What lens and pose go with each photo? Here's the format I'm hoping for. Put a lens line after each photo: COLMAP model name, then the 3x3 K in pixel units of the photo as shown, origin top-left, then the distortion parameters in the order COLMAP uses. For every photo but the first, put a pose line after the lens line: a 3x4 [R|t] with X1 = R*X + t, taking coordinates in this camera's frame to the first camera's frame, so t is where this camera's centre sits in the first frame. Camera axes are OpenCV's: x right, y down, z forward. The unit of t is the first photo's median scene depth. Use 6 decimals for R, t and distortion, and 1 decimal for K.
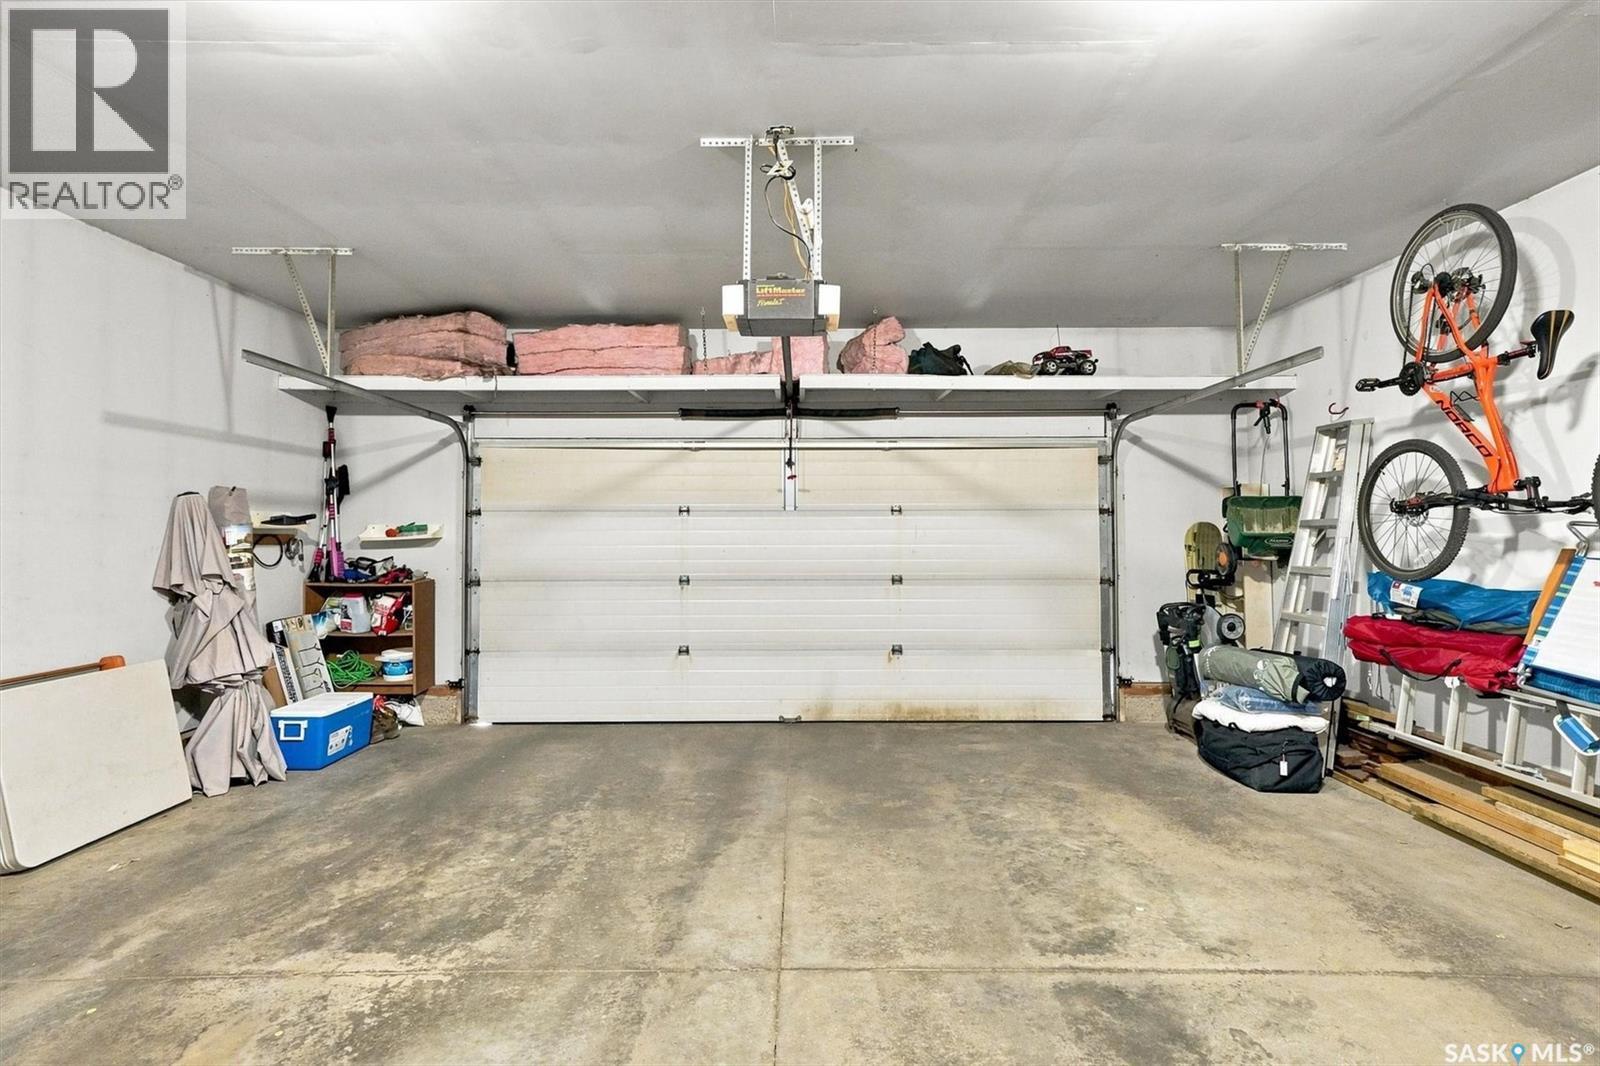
lens RADIAL K [[619.0, 0, 806.4], [0, 619.0, 531.6], [0, 0, 1]] dist [-0.000954, -0.000088]
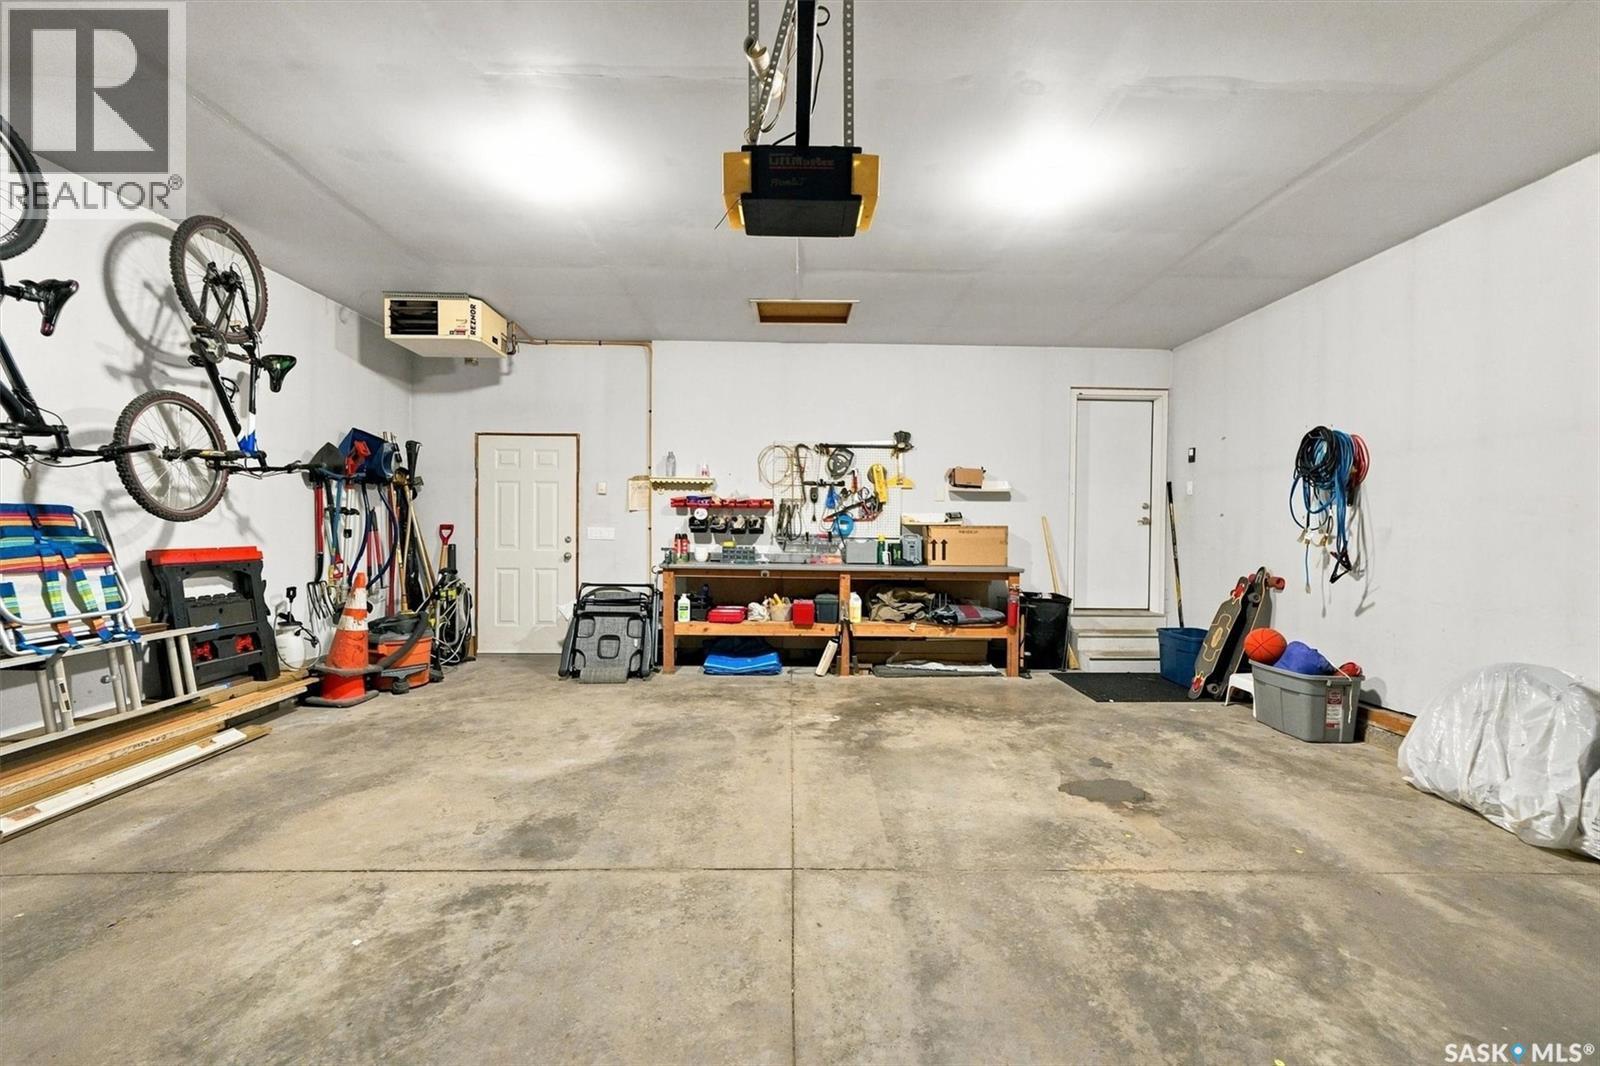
lens RADIAL K [[619.0, 0, 806.4], [0, 619.0, 531.6], [0, 0, 1]] dist [-0.000954, -0.000088]
pose [[-0.999865, -0.008614, -0.014026, -0.043820], [-0.008778, 0.999894, 0.011645, 0.057319], [0.013924, 0.011767, -0.999834, 1.997514]]
